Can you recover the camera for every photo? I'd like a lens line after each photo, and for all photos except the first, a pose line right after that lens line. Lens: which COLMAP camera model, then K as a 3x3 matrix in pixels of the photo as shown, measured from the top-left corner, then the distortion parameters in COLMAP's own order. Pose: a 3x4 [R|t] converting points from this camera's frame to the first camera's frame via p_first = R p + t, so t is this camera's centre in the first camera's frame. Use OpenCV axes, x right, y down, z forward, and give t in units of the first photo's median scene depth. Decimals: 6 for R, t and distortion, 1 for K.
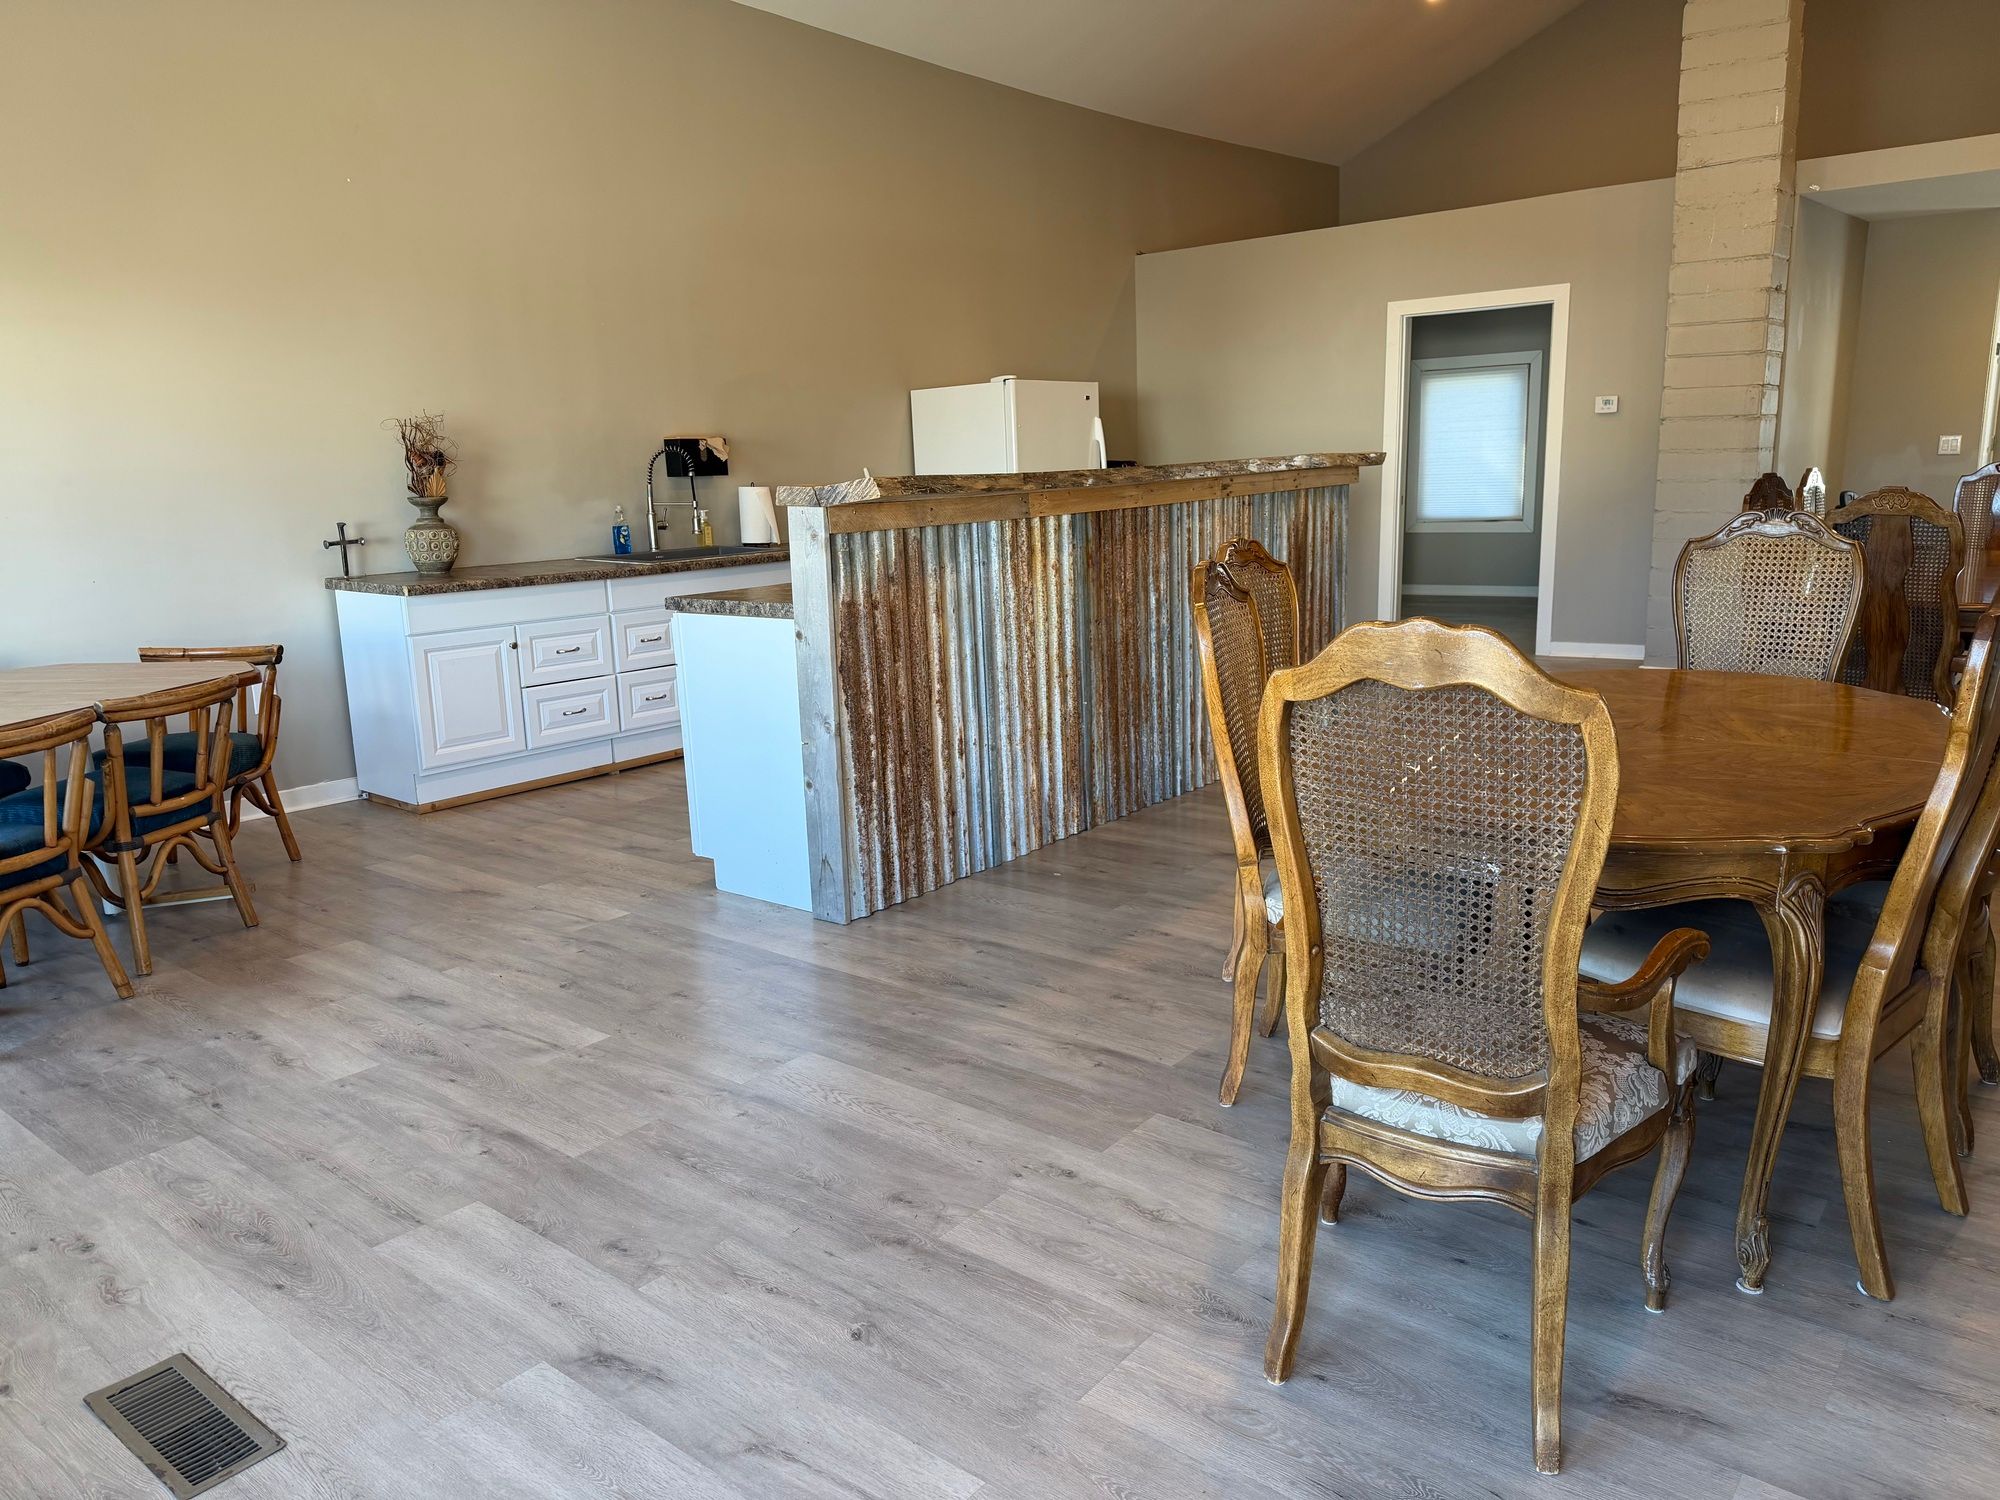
lens RADIAL K [[1383.5, 0, 990.9], [0, 1383.5, 758.2], [0, 0, 1]] dist [0.108480, -0.147028]
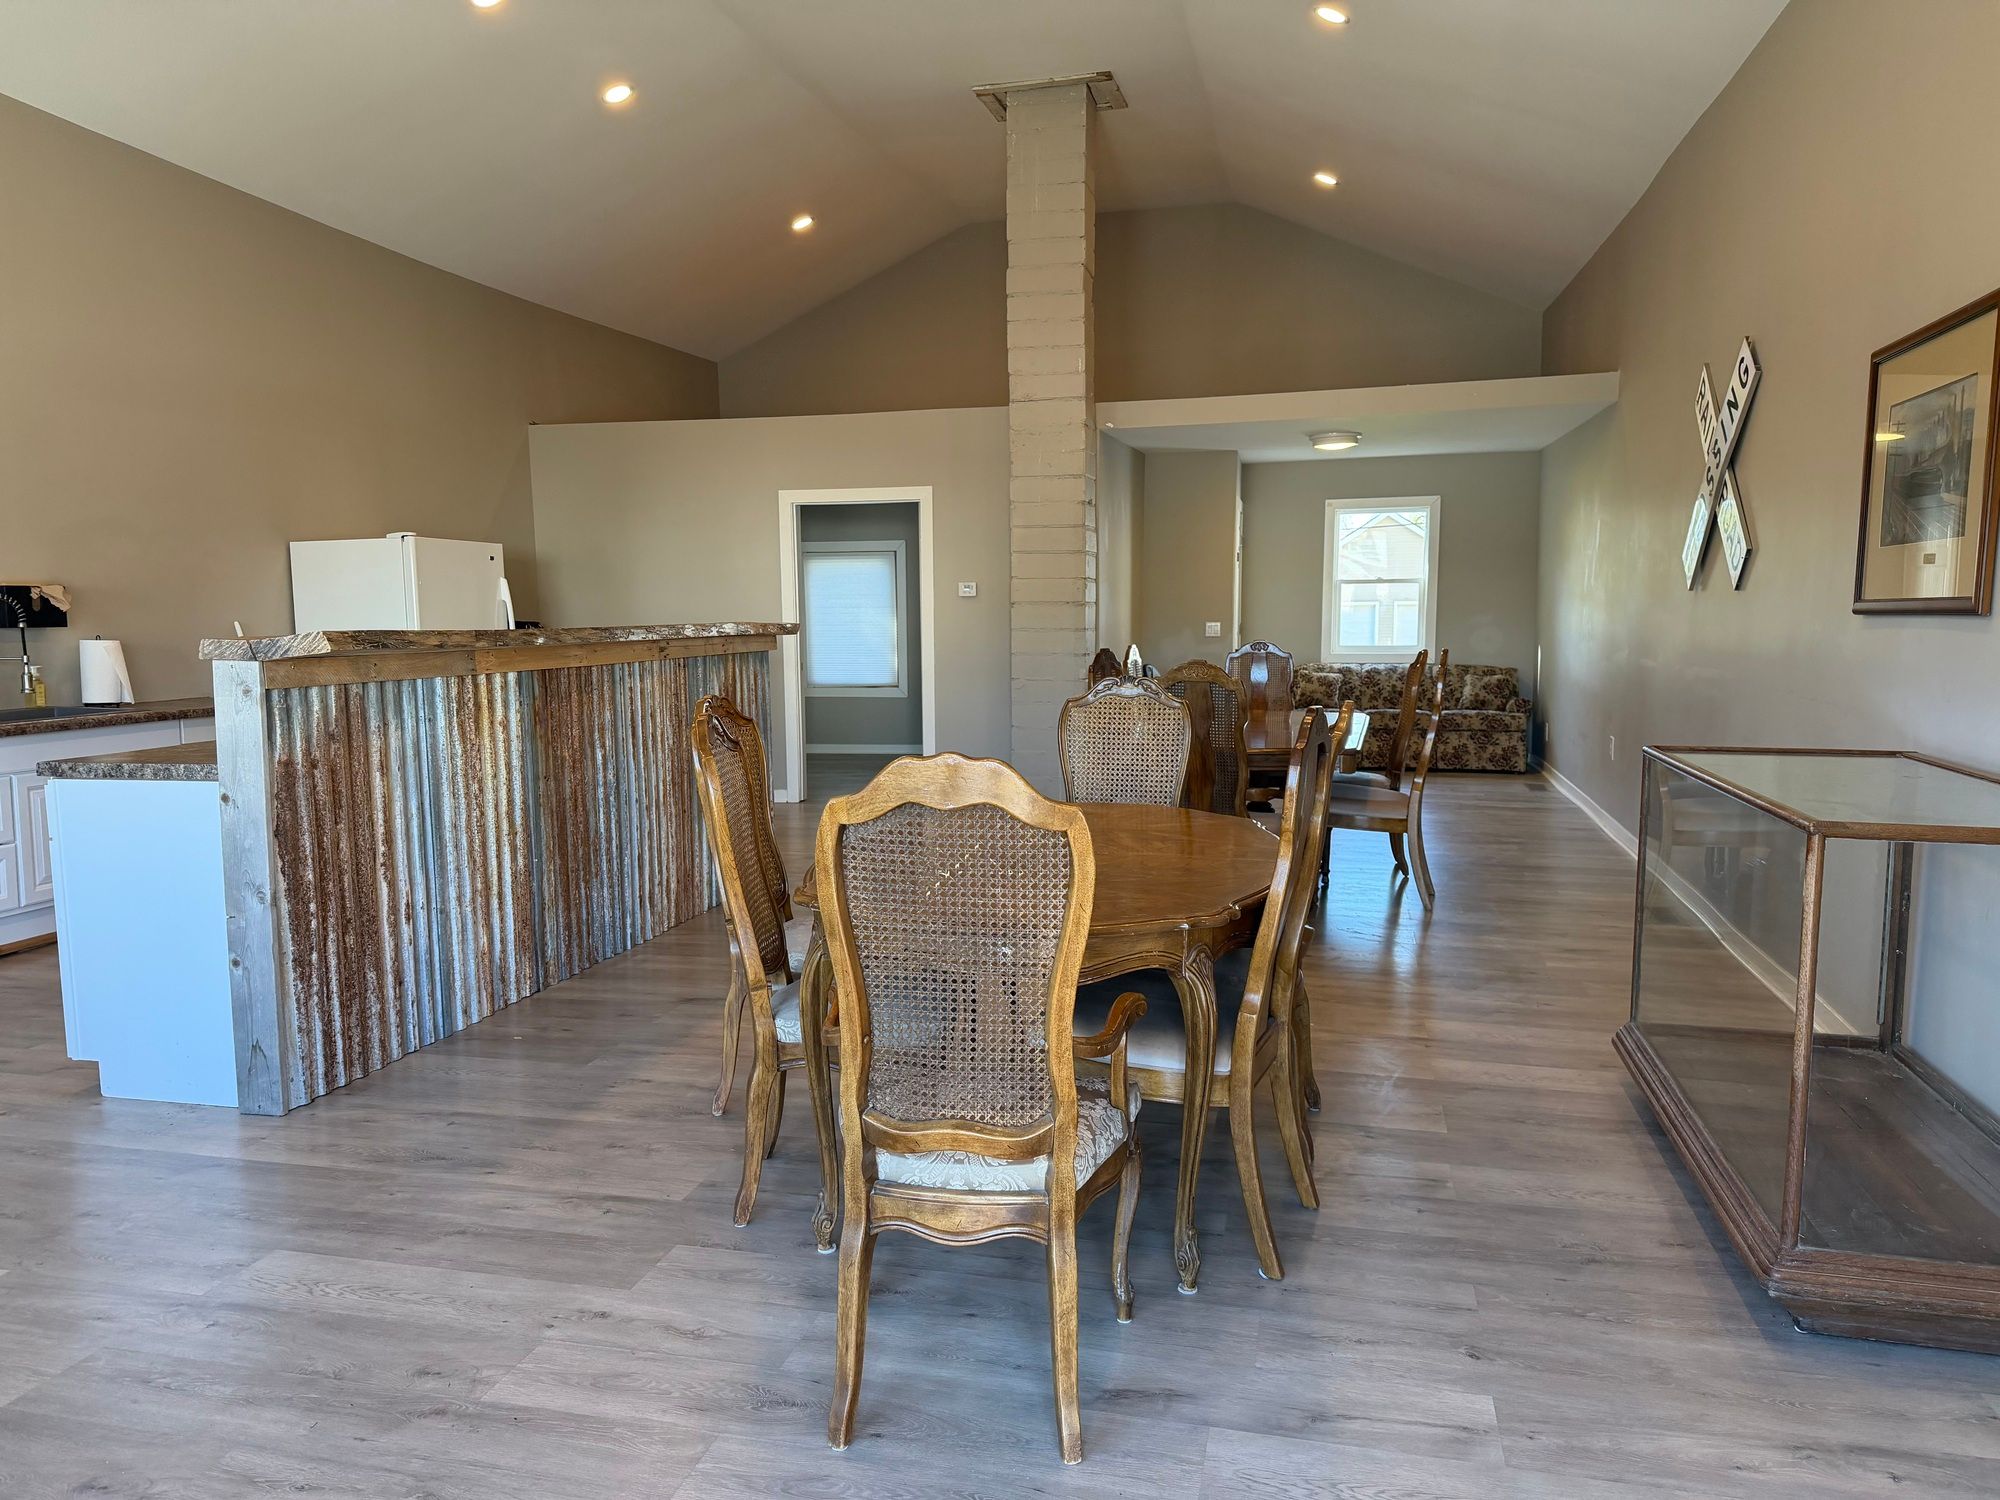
lens RADIAL K [[1383.5, 0, 999.7], [0, 1383.5, 751.2], [0, 0, 1]] dist [0.160540, -0.310912]
pose [[0.902270, -0.016172, 0.430869, -0.073927], [0.068394, 0.992012, -0.105989, 0.013467], [-0.425713, 0.125100, 0.896169, -0.053992]]
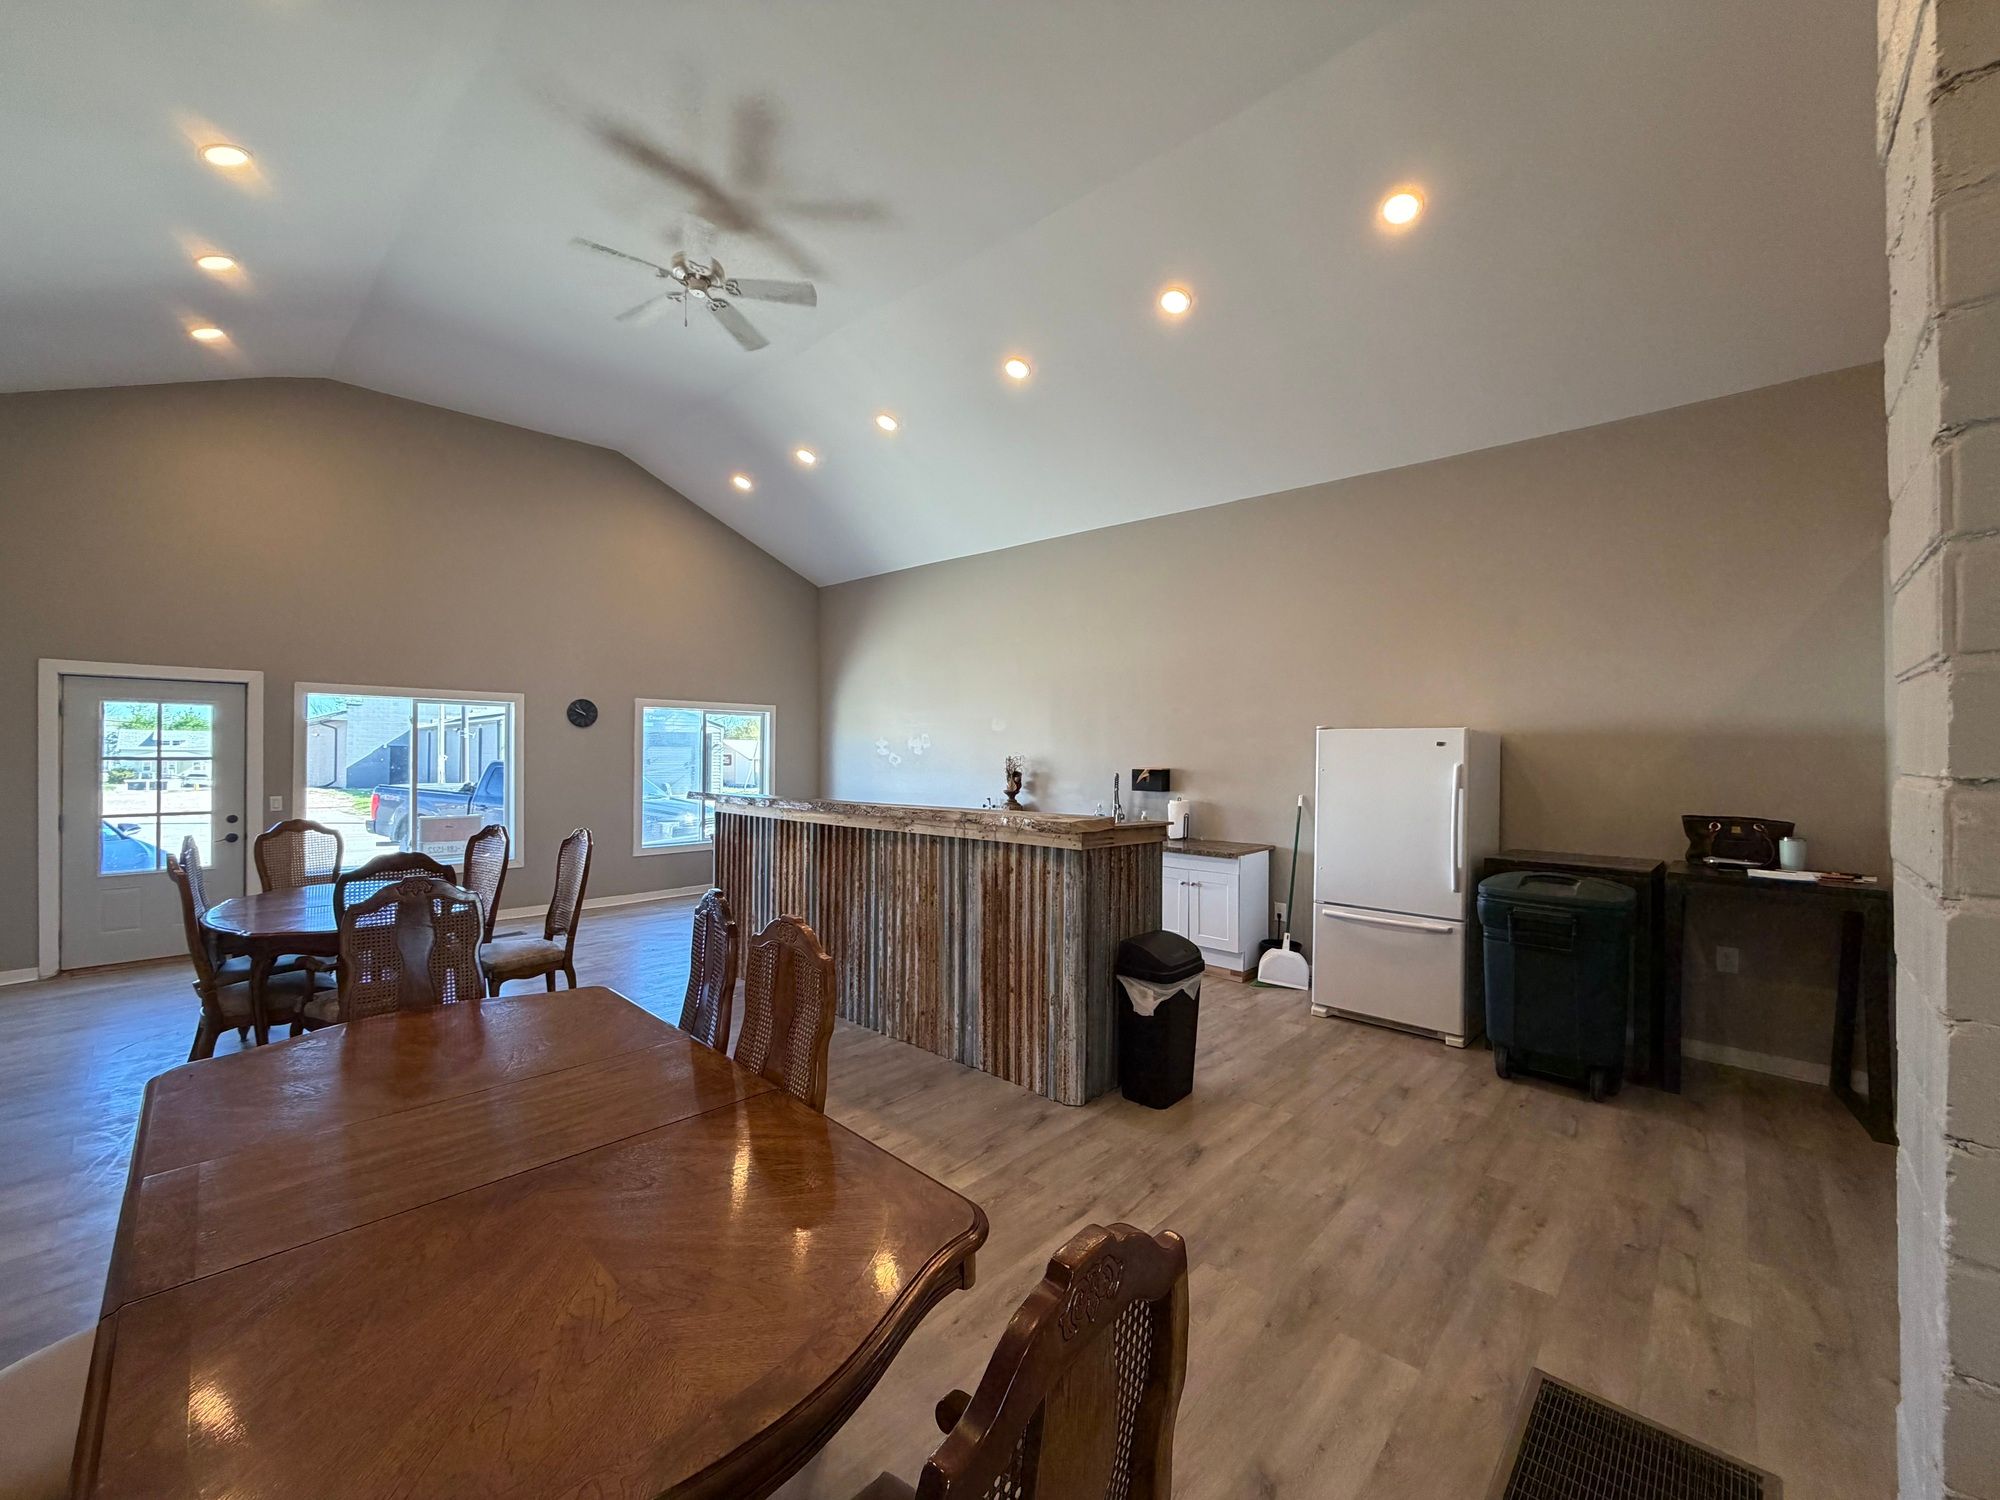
lens RADIAL K [[795.1, 0, 994.5], [0, 795.1, 751.7], [0, 0, 1]] dist [-0.000419, 0.000155]
pose [[-0.068361, 0.028607, -0.997250, 1.223428], [-0.217395, 0.975142, 0.042875, -0.411541], [0.973687, 0.219728, -0.060442, 1.447900]]
